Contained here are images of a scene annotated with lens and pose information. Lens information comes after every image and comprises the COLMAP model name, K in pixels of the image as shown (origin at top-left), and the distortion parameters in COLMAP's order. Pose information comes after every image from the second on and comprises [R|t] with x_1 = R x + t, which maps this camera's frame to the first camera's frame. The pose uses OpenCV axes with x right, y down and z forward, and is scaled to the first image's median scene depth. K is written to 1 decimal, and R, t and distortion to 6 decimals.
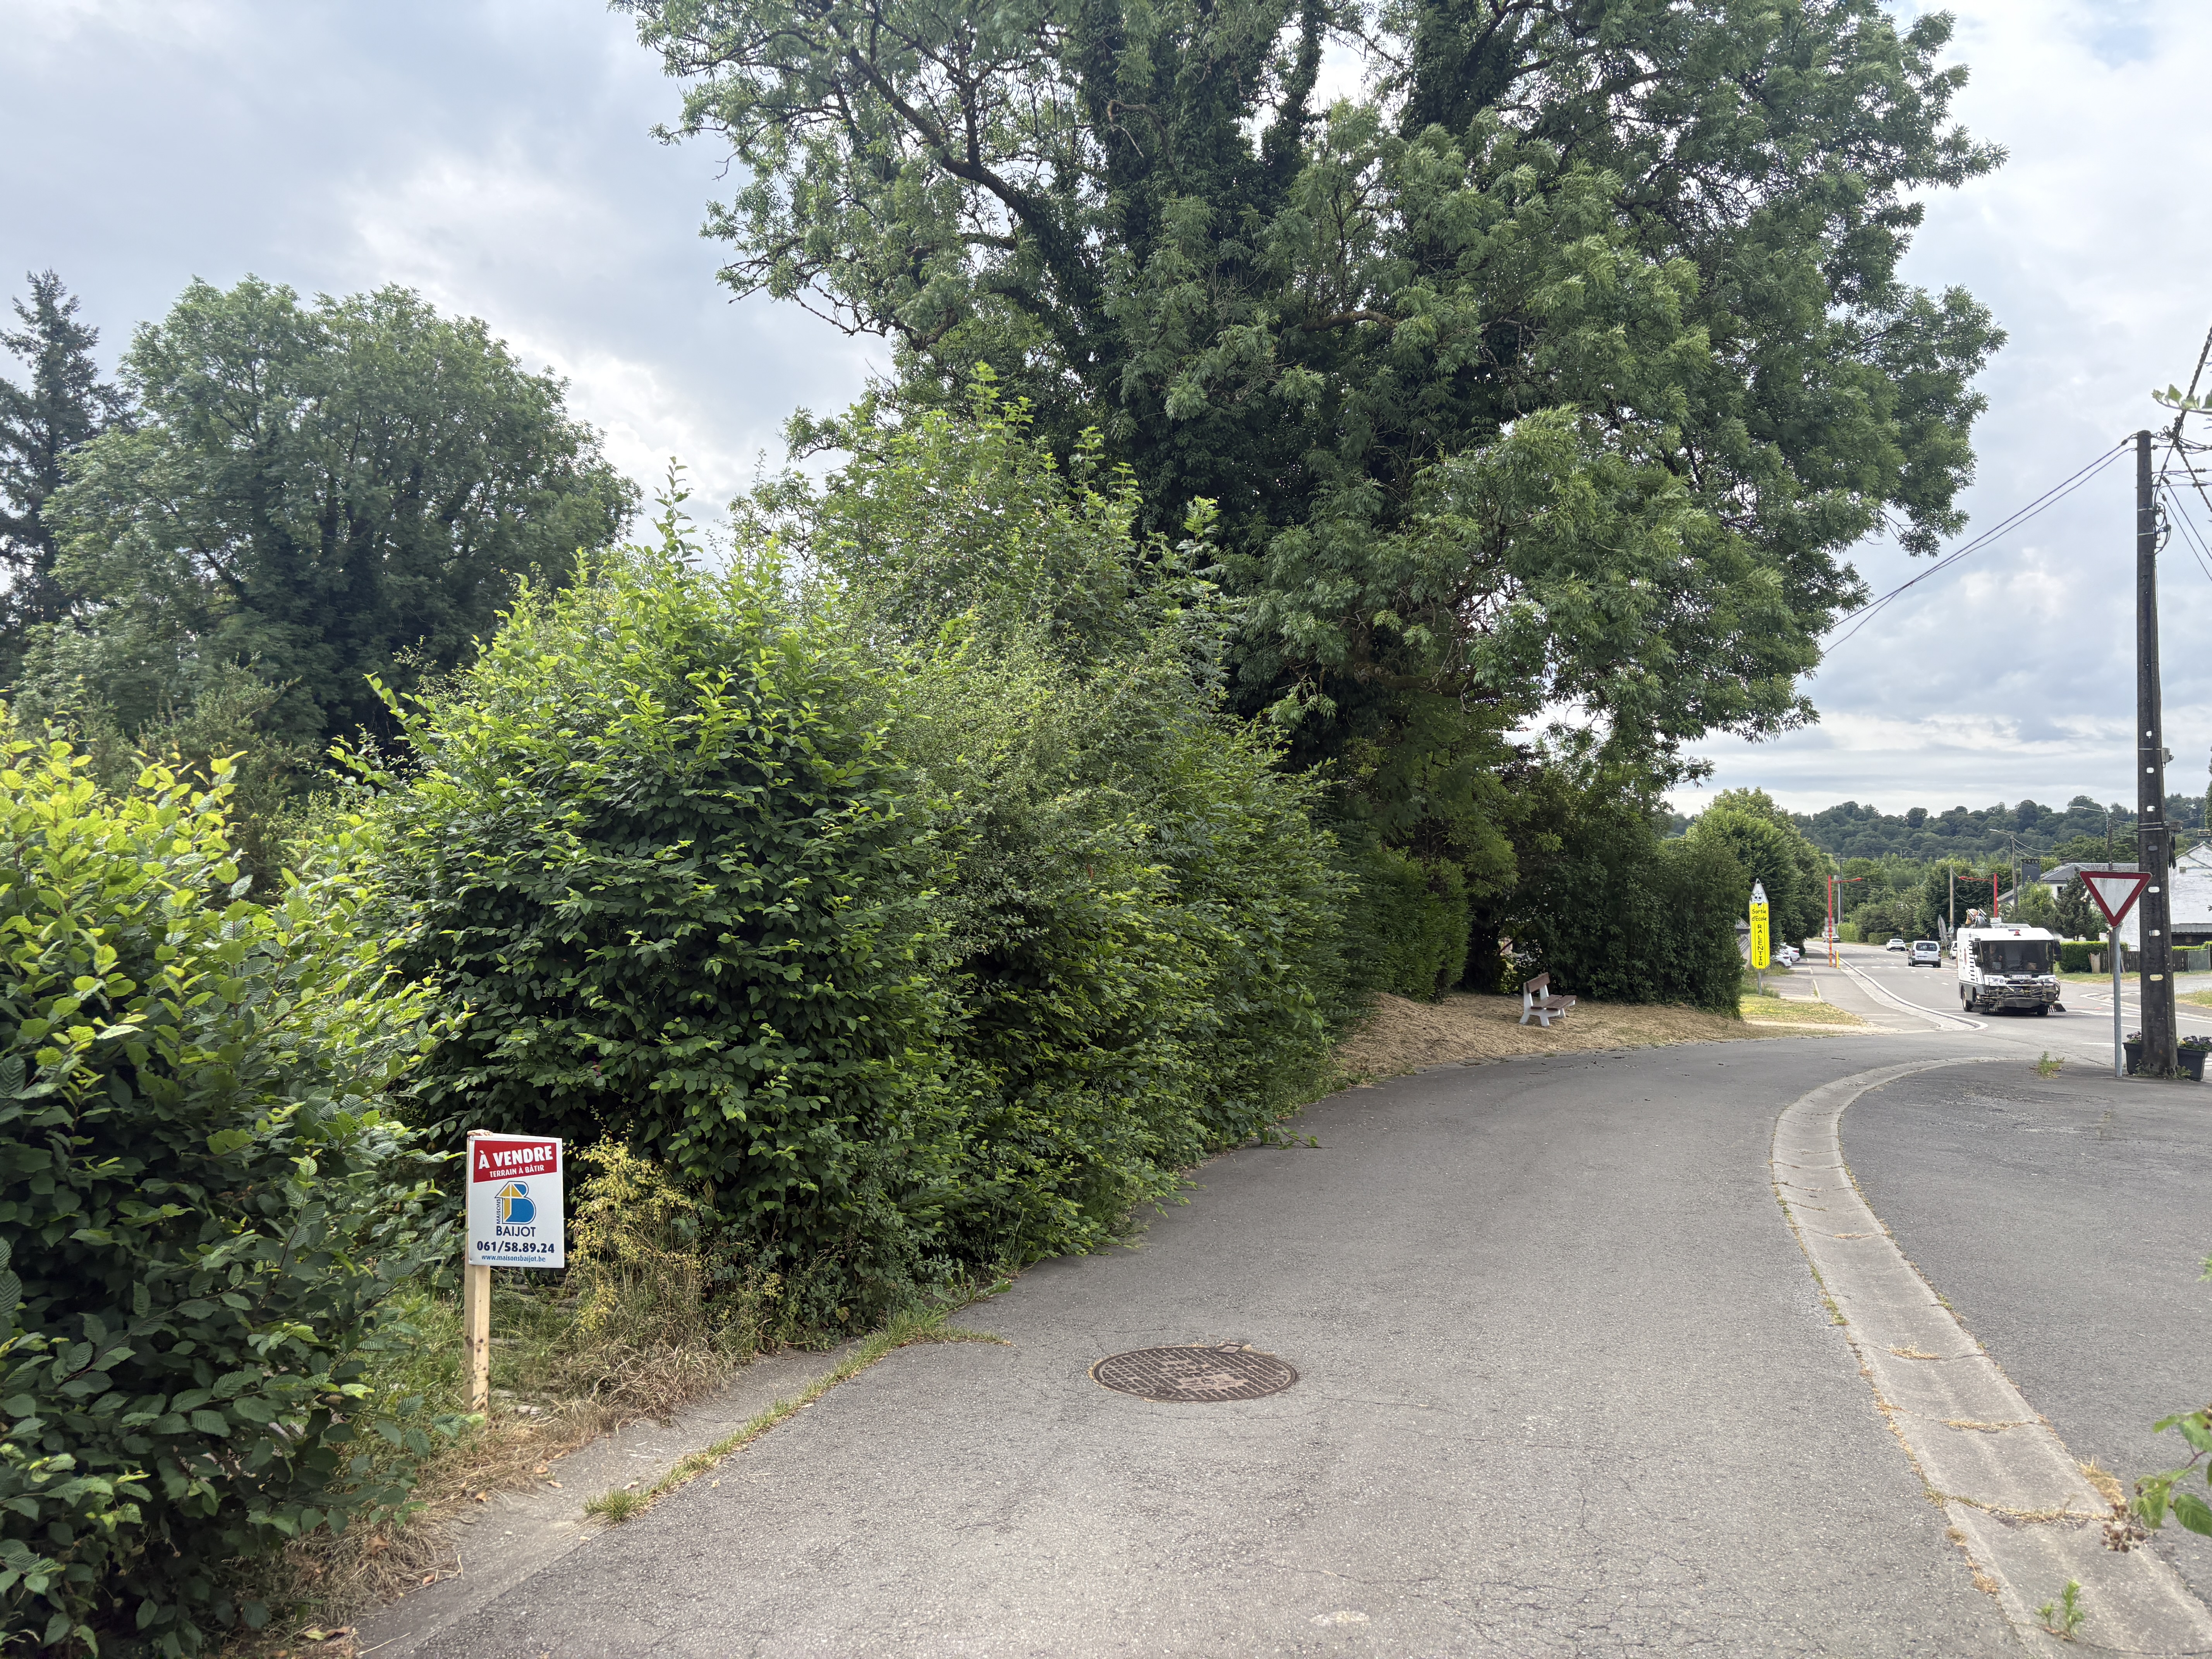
lens RADIAL K [[1650.9, 0, 1086.4], [0, 1650.9, 818.3], [0, 0, 1]] dist [0.041625, -0.047536]
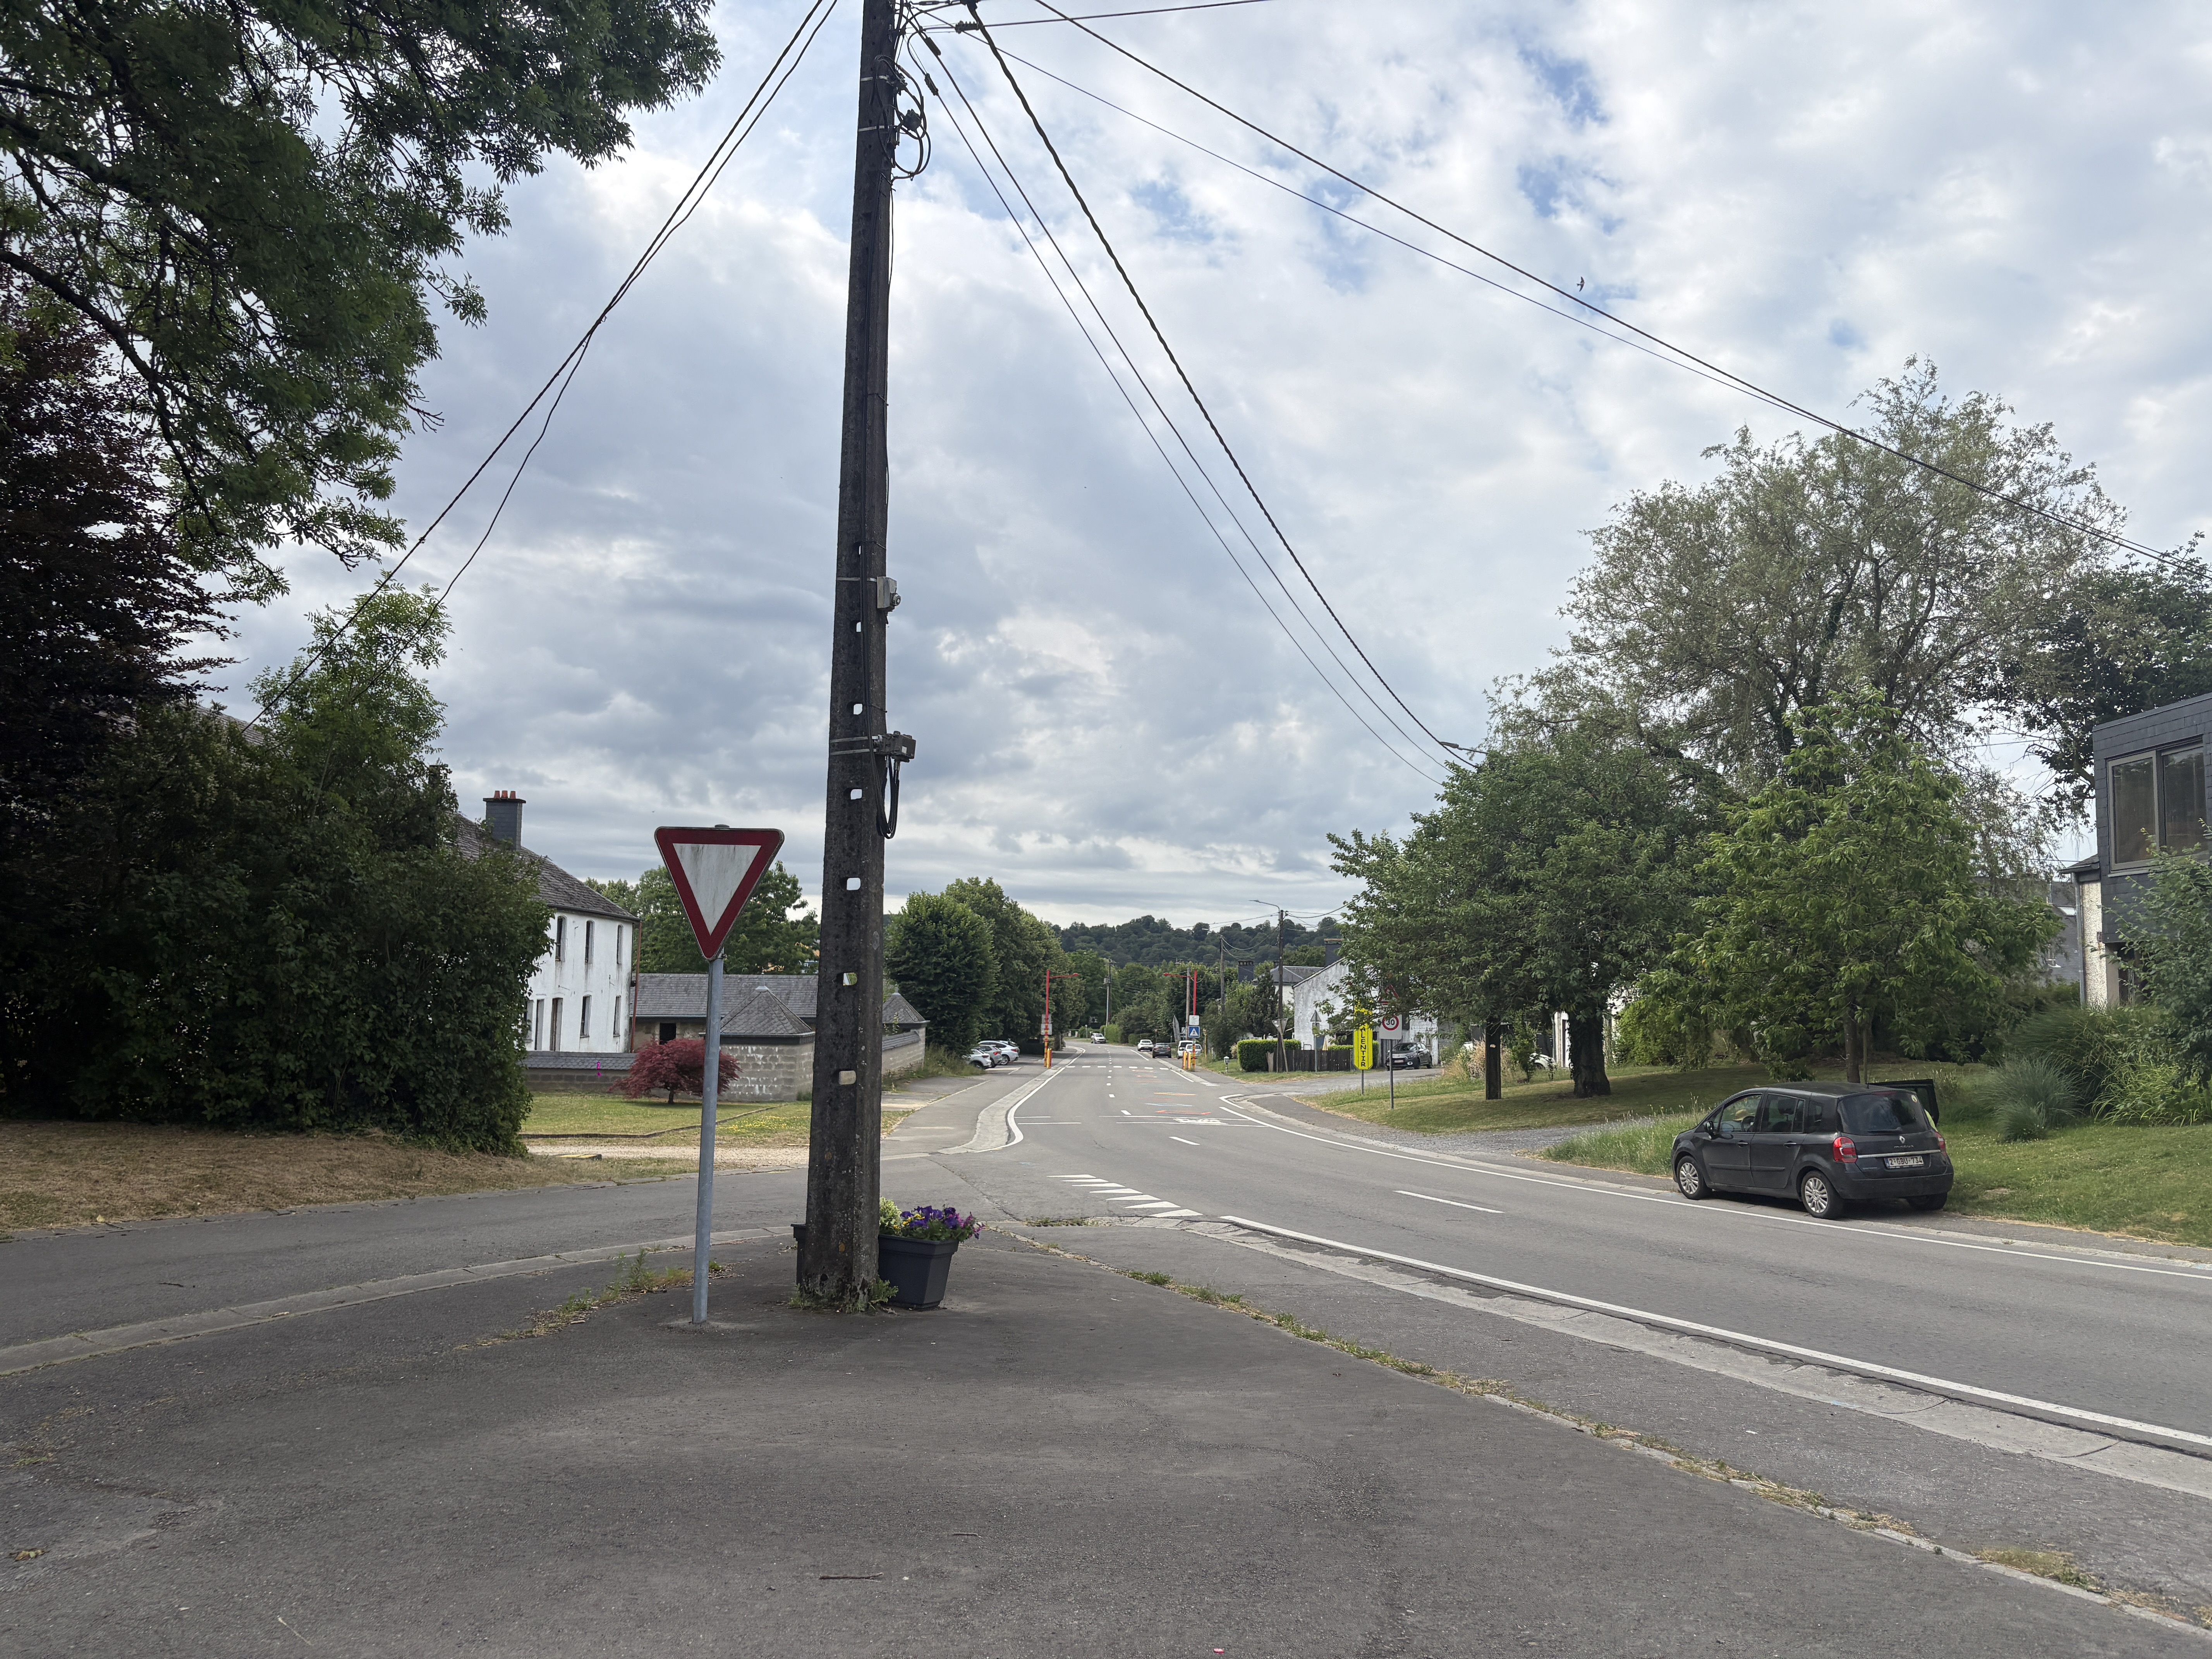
lens RADIAL K [[1650.9, 0, 1112.9], [0, 1650.9, 839.2], [0, 0, 1]] dist [0.041625, -0.047536]
pose [[0.918321, 0.051520, 0.392469, 0.109871], [-0.032188, 0.997929, -0.055685, 0.011090], [-0.394525, 0.038504, 0.918078, 0.116140]]
